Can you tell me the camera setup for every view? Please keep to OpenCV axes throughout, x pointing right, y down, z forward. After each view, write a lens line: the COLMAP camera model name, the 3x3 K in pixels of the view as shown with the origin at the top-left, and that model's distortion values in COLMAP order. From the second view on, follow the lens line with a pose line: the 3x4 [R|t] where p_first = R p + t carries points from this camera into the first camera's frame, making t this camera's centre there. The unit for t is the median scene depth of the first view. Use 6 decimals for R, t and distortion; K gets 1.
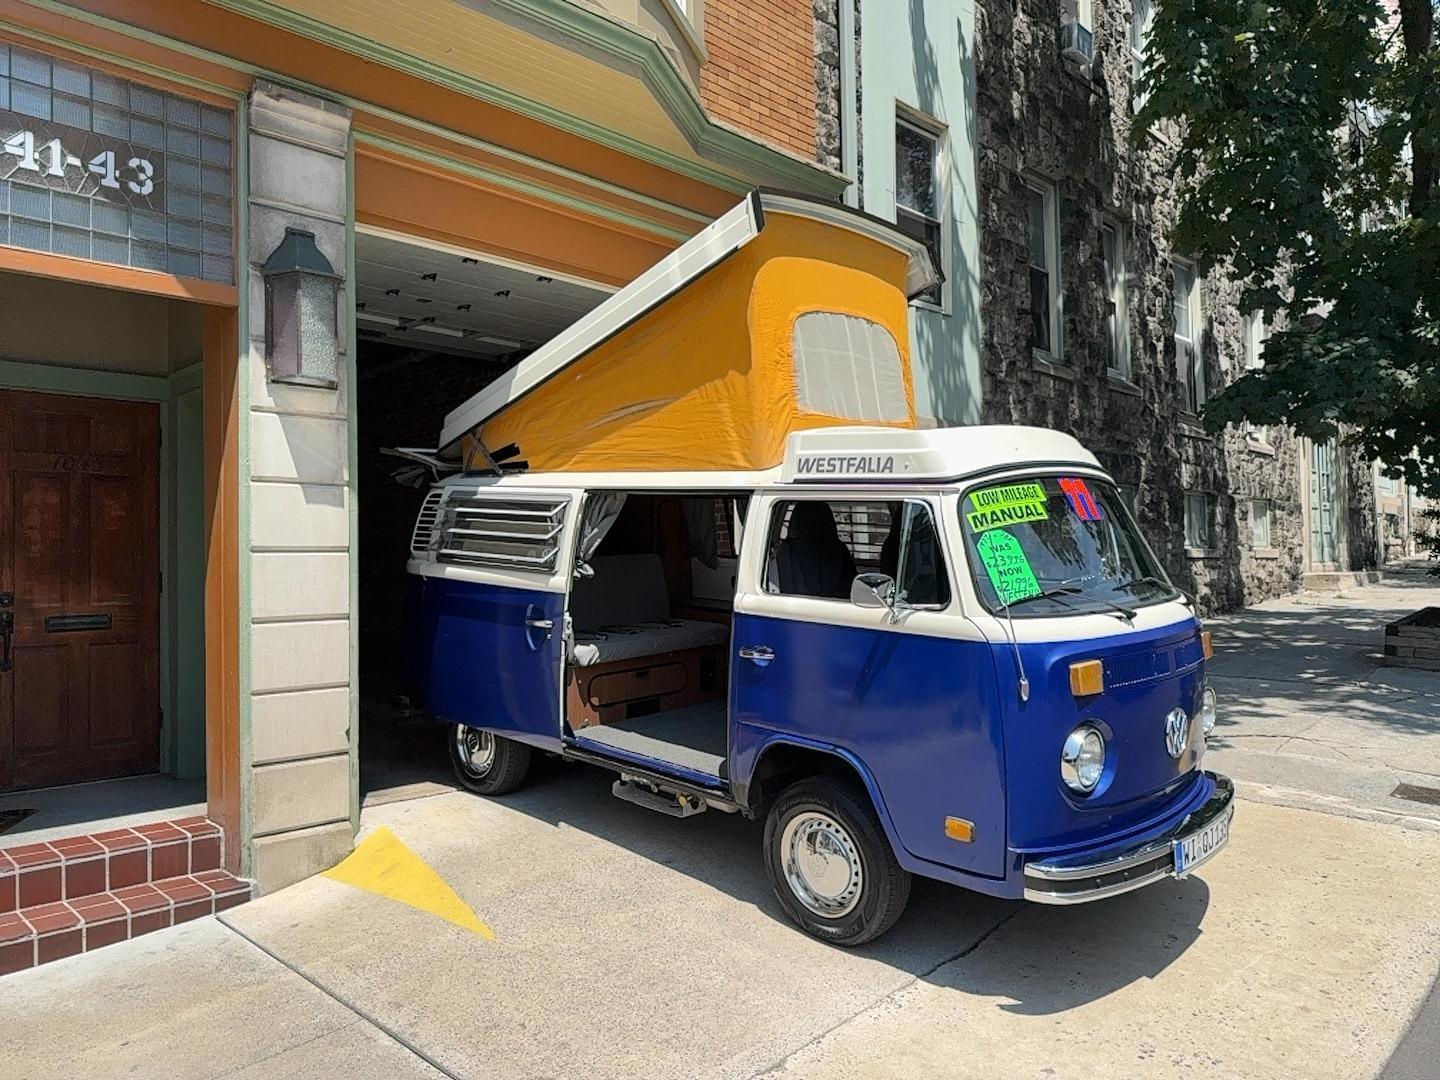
lens RADIAL K [[1018.8, 0, 715.5], [0, 1018.8, 575.7], [0, 0, 1]] dist [0.032843, -0.053318]
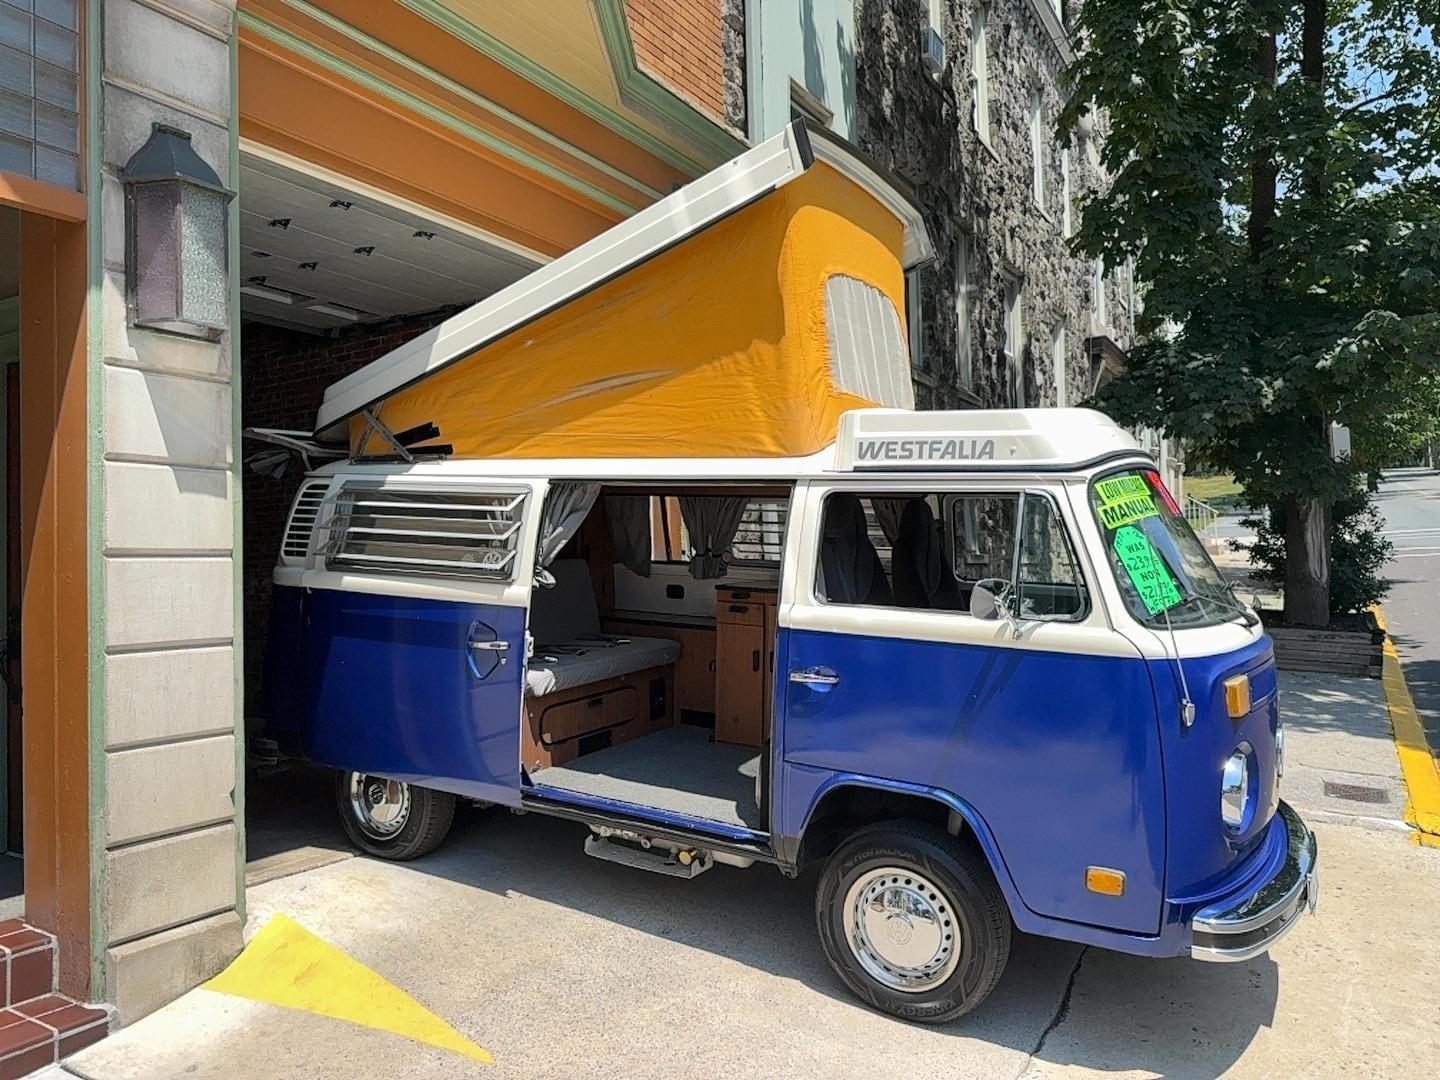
lens RADIAL K [[1027.4, 0, 718.1], [0, 1027.4, 572.0], [0, 0, 1]] dist [0.003039, -0.006567]
pose [[0.972220, -0.005209, 0.234011, -0.197375], [0.008418, 0.999884, -0.012720, 0.001172], [-0.233917, 0.014336, 0.972151, 0.180513]]
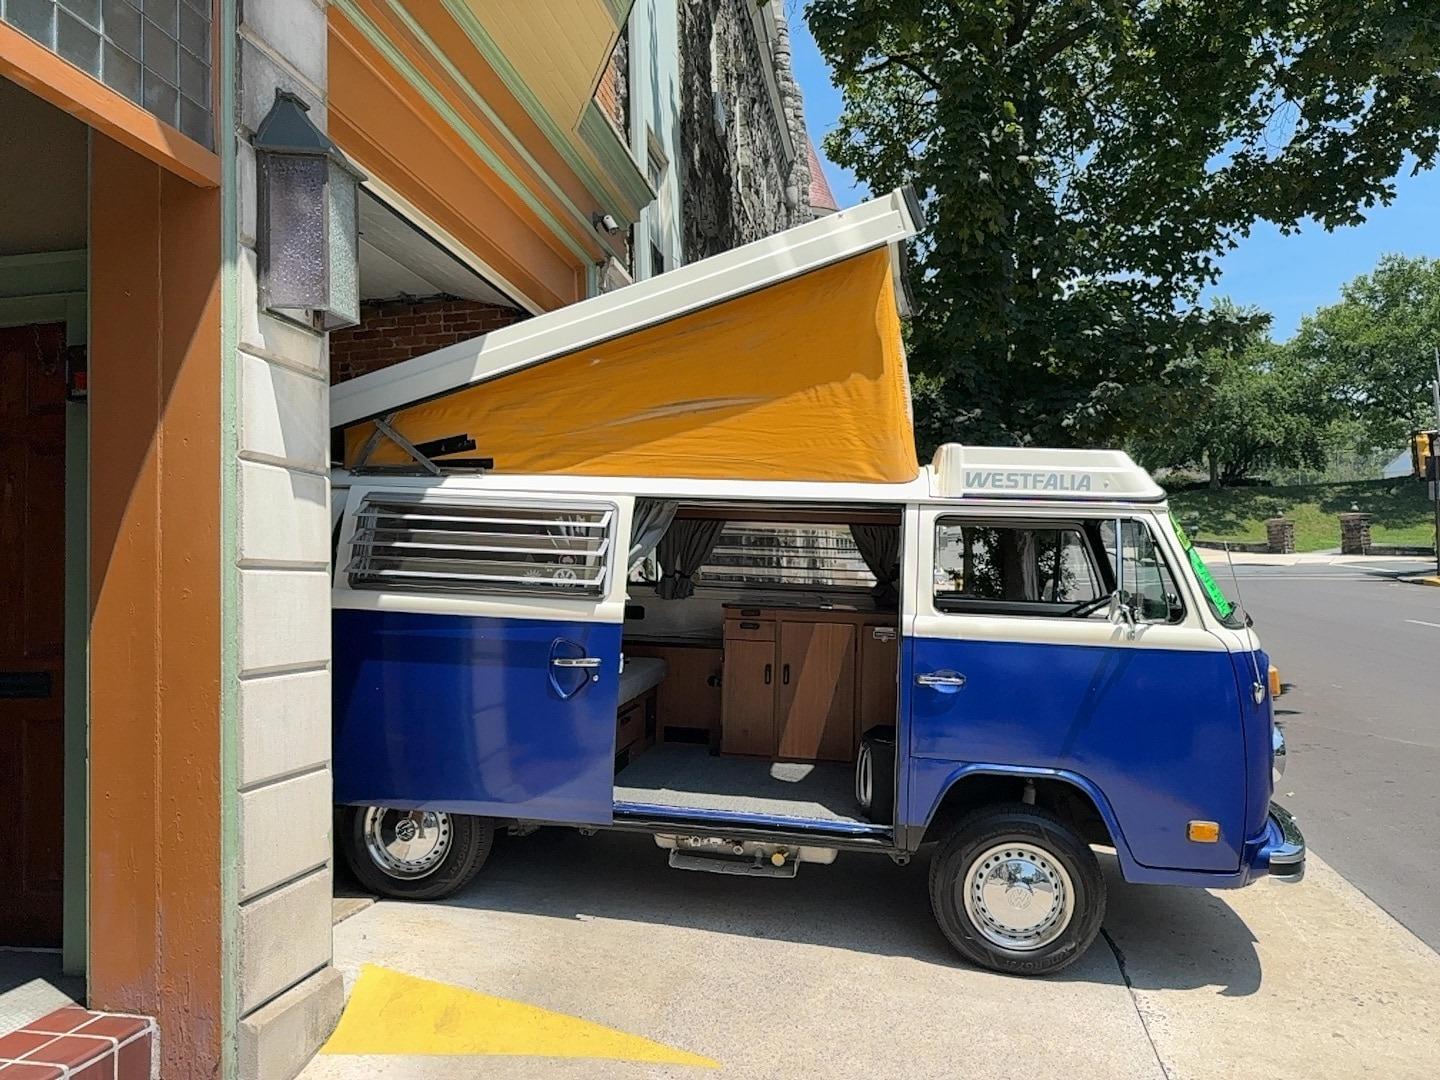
lens RADIAL K [[1027.4, 0, 718.1], [0, 1027.4, 572.0], [0, 0, 1]] dist [0.003039, -0.006567]
pose [[0.823361, 0.007413, 0.567469, -0.566773], [0.018987, 0.998995, -0.040600, 0.011410], [-0.567200, 0.044203, 0.822393, 0.295779]]
